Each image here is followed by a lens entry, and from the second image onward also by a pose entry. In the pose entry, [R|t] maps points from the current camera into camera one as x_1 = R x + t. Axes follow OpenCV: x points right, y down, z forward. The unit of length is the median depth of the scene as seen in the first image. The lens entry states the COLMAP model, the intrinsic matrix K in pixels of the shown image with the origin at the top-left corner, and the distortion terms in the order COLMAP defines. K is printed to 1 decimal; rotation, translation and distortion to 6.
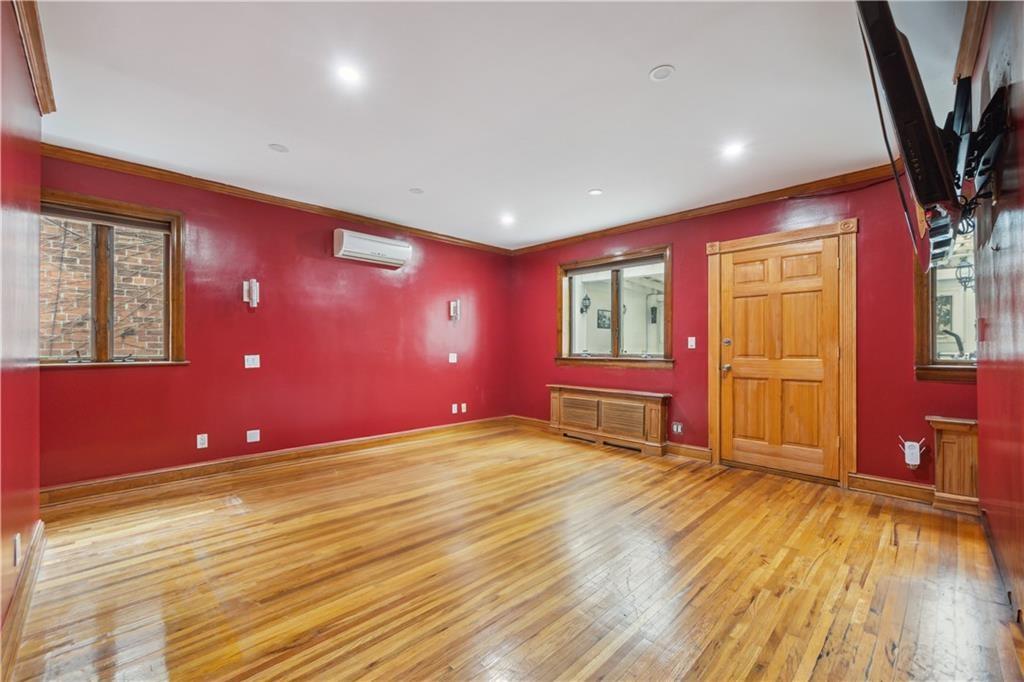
lens RADIAL K [[418.6, 0, 517.1], [0, 418.6, 356.3], [0, 0, 1]] dist [0.000299, -0.000157]
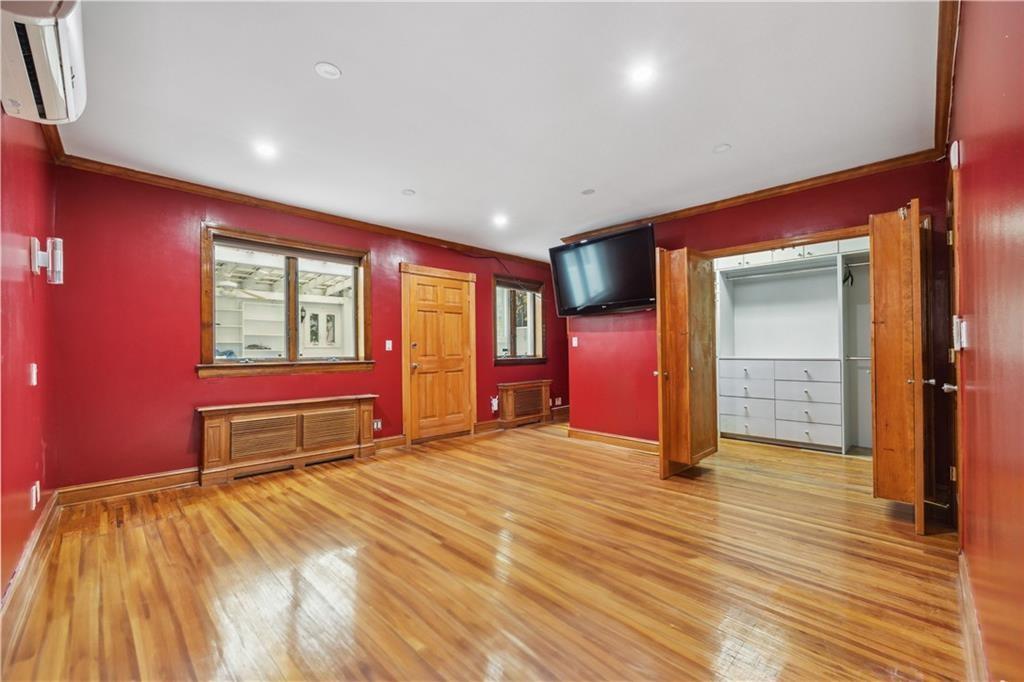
lens RADIAL K [[420.5, 0, 512.0], [0, 420.5, 341.0], [0, 0, 1]] dist [-0.000232, -0.000084]
pose [[0.004667, 0.015630, 0.999867, -0.734737], [0.017737, 0.999719, -0.015710, -0.021594], [-0.999832, 0.017808, 0.004388, 0.674555]]
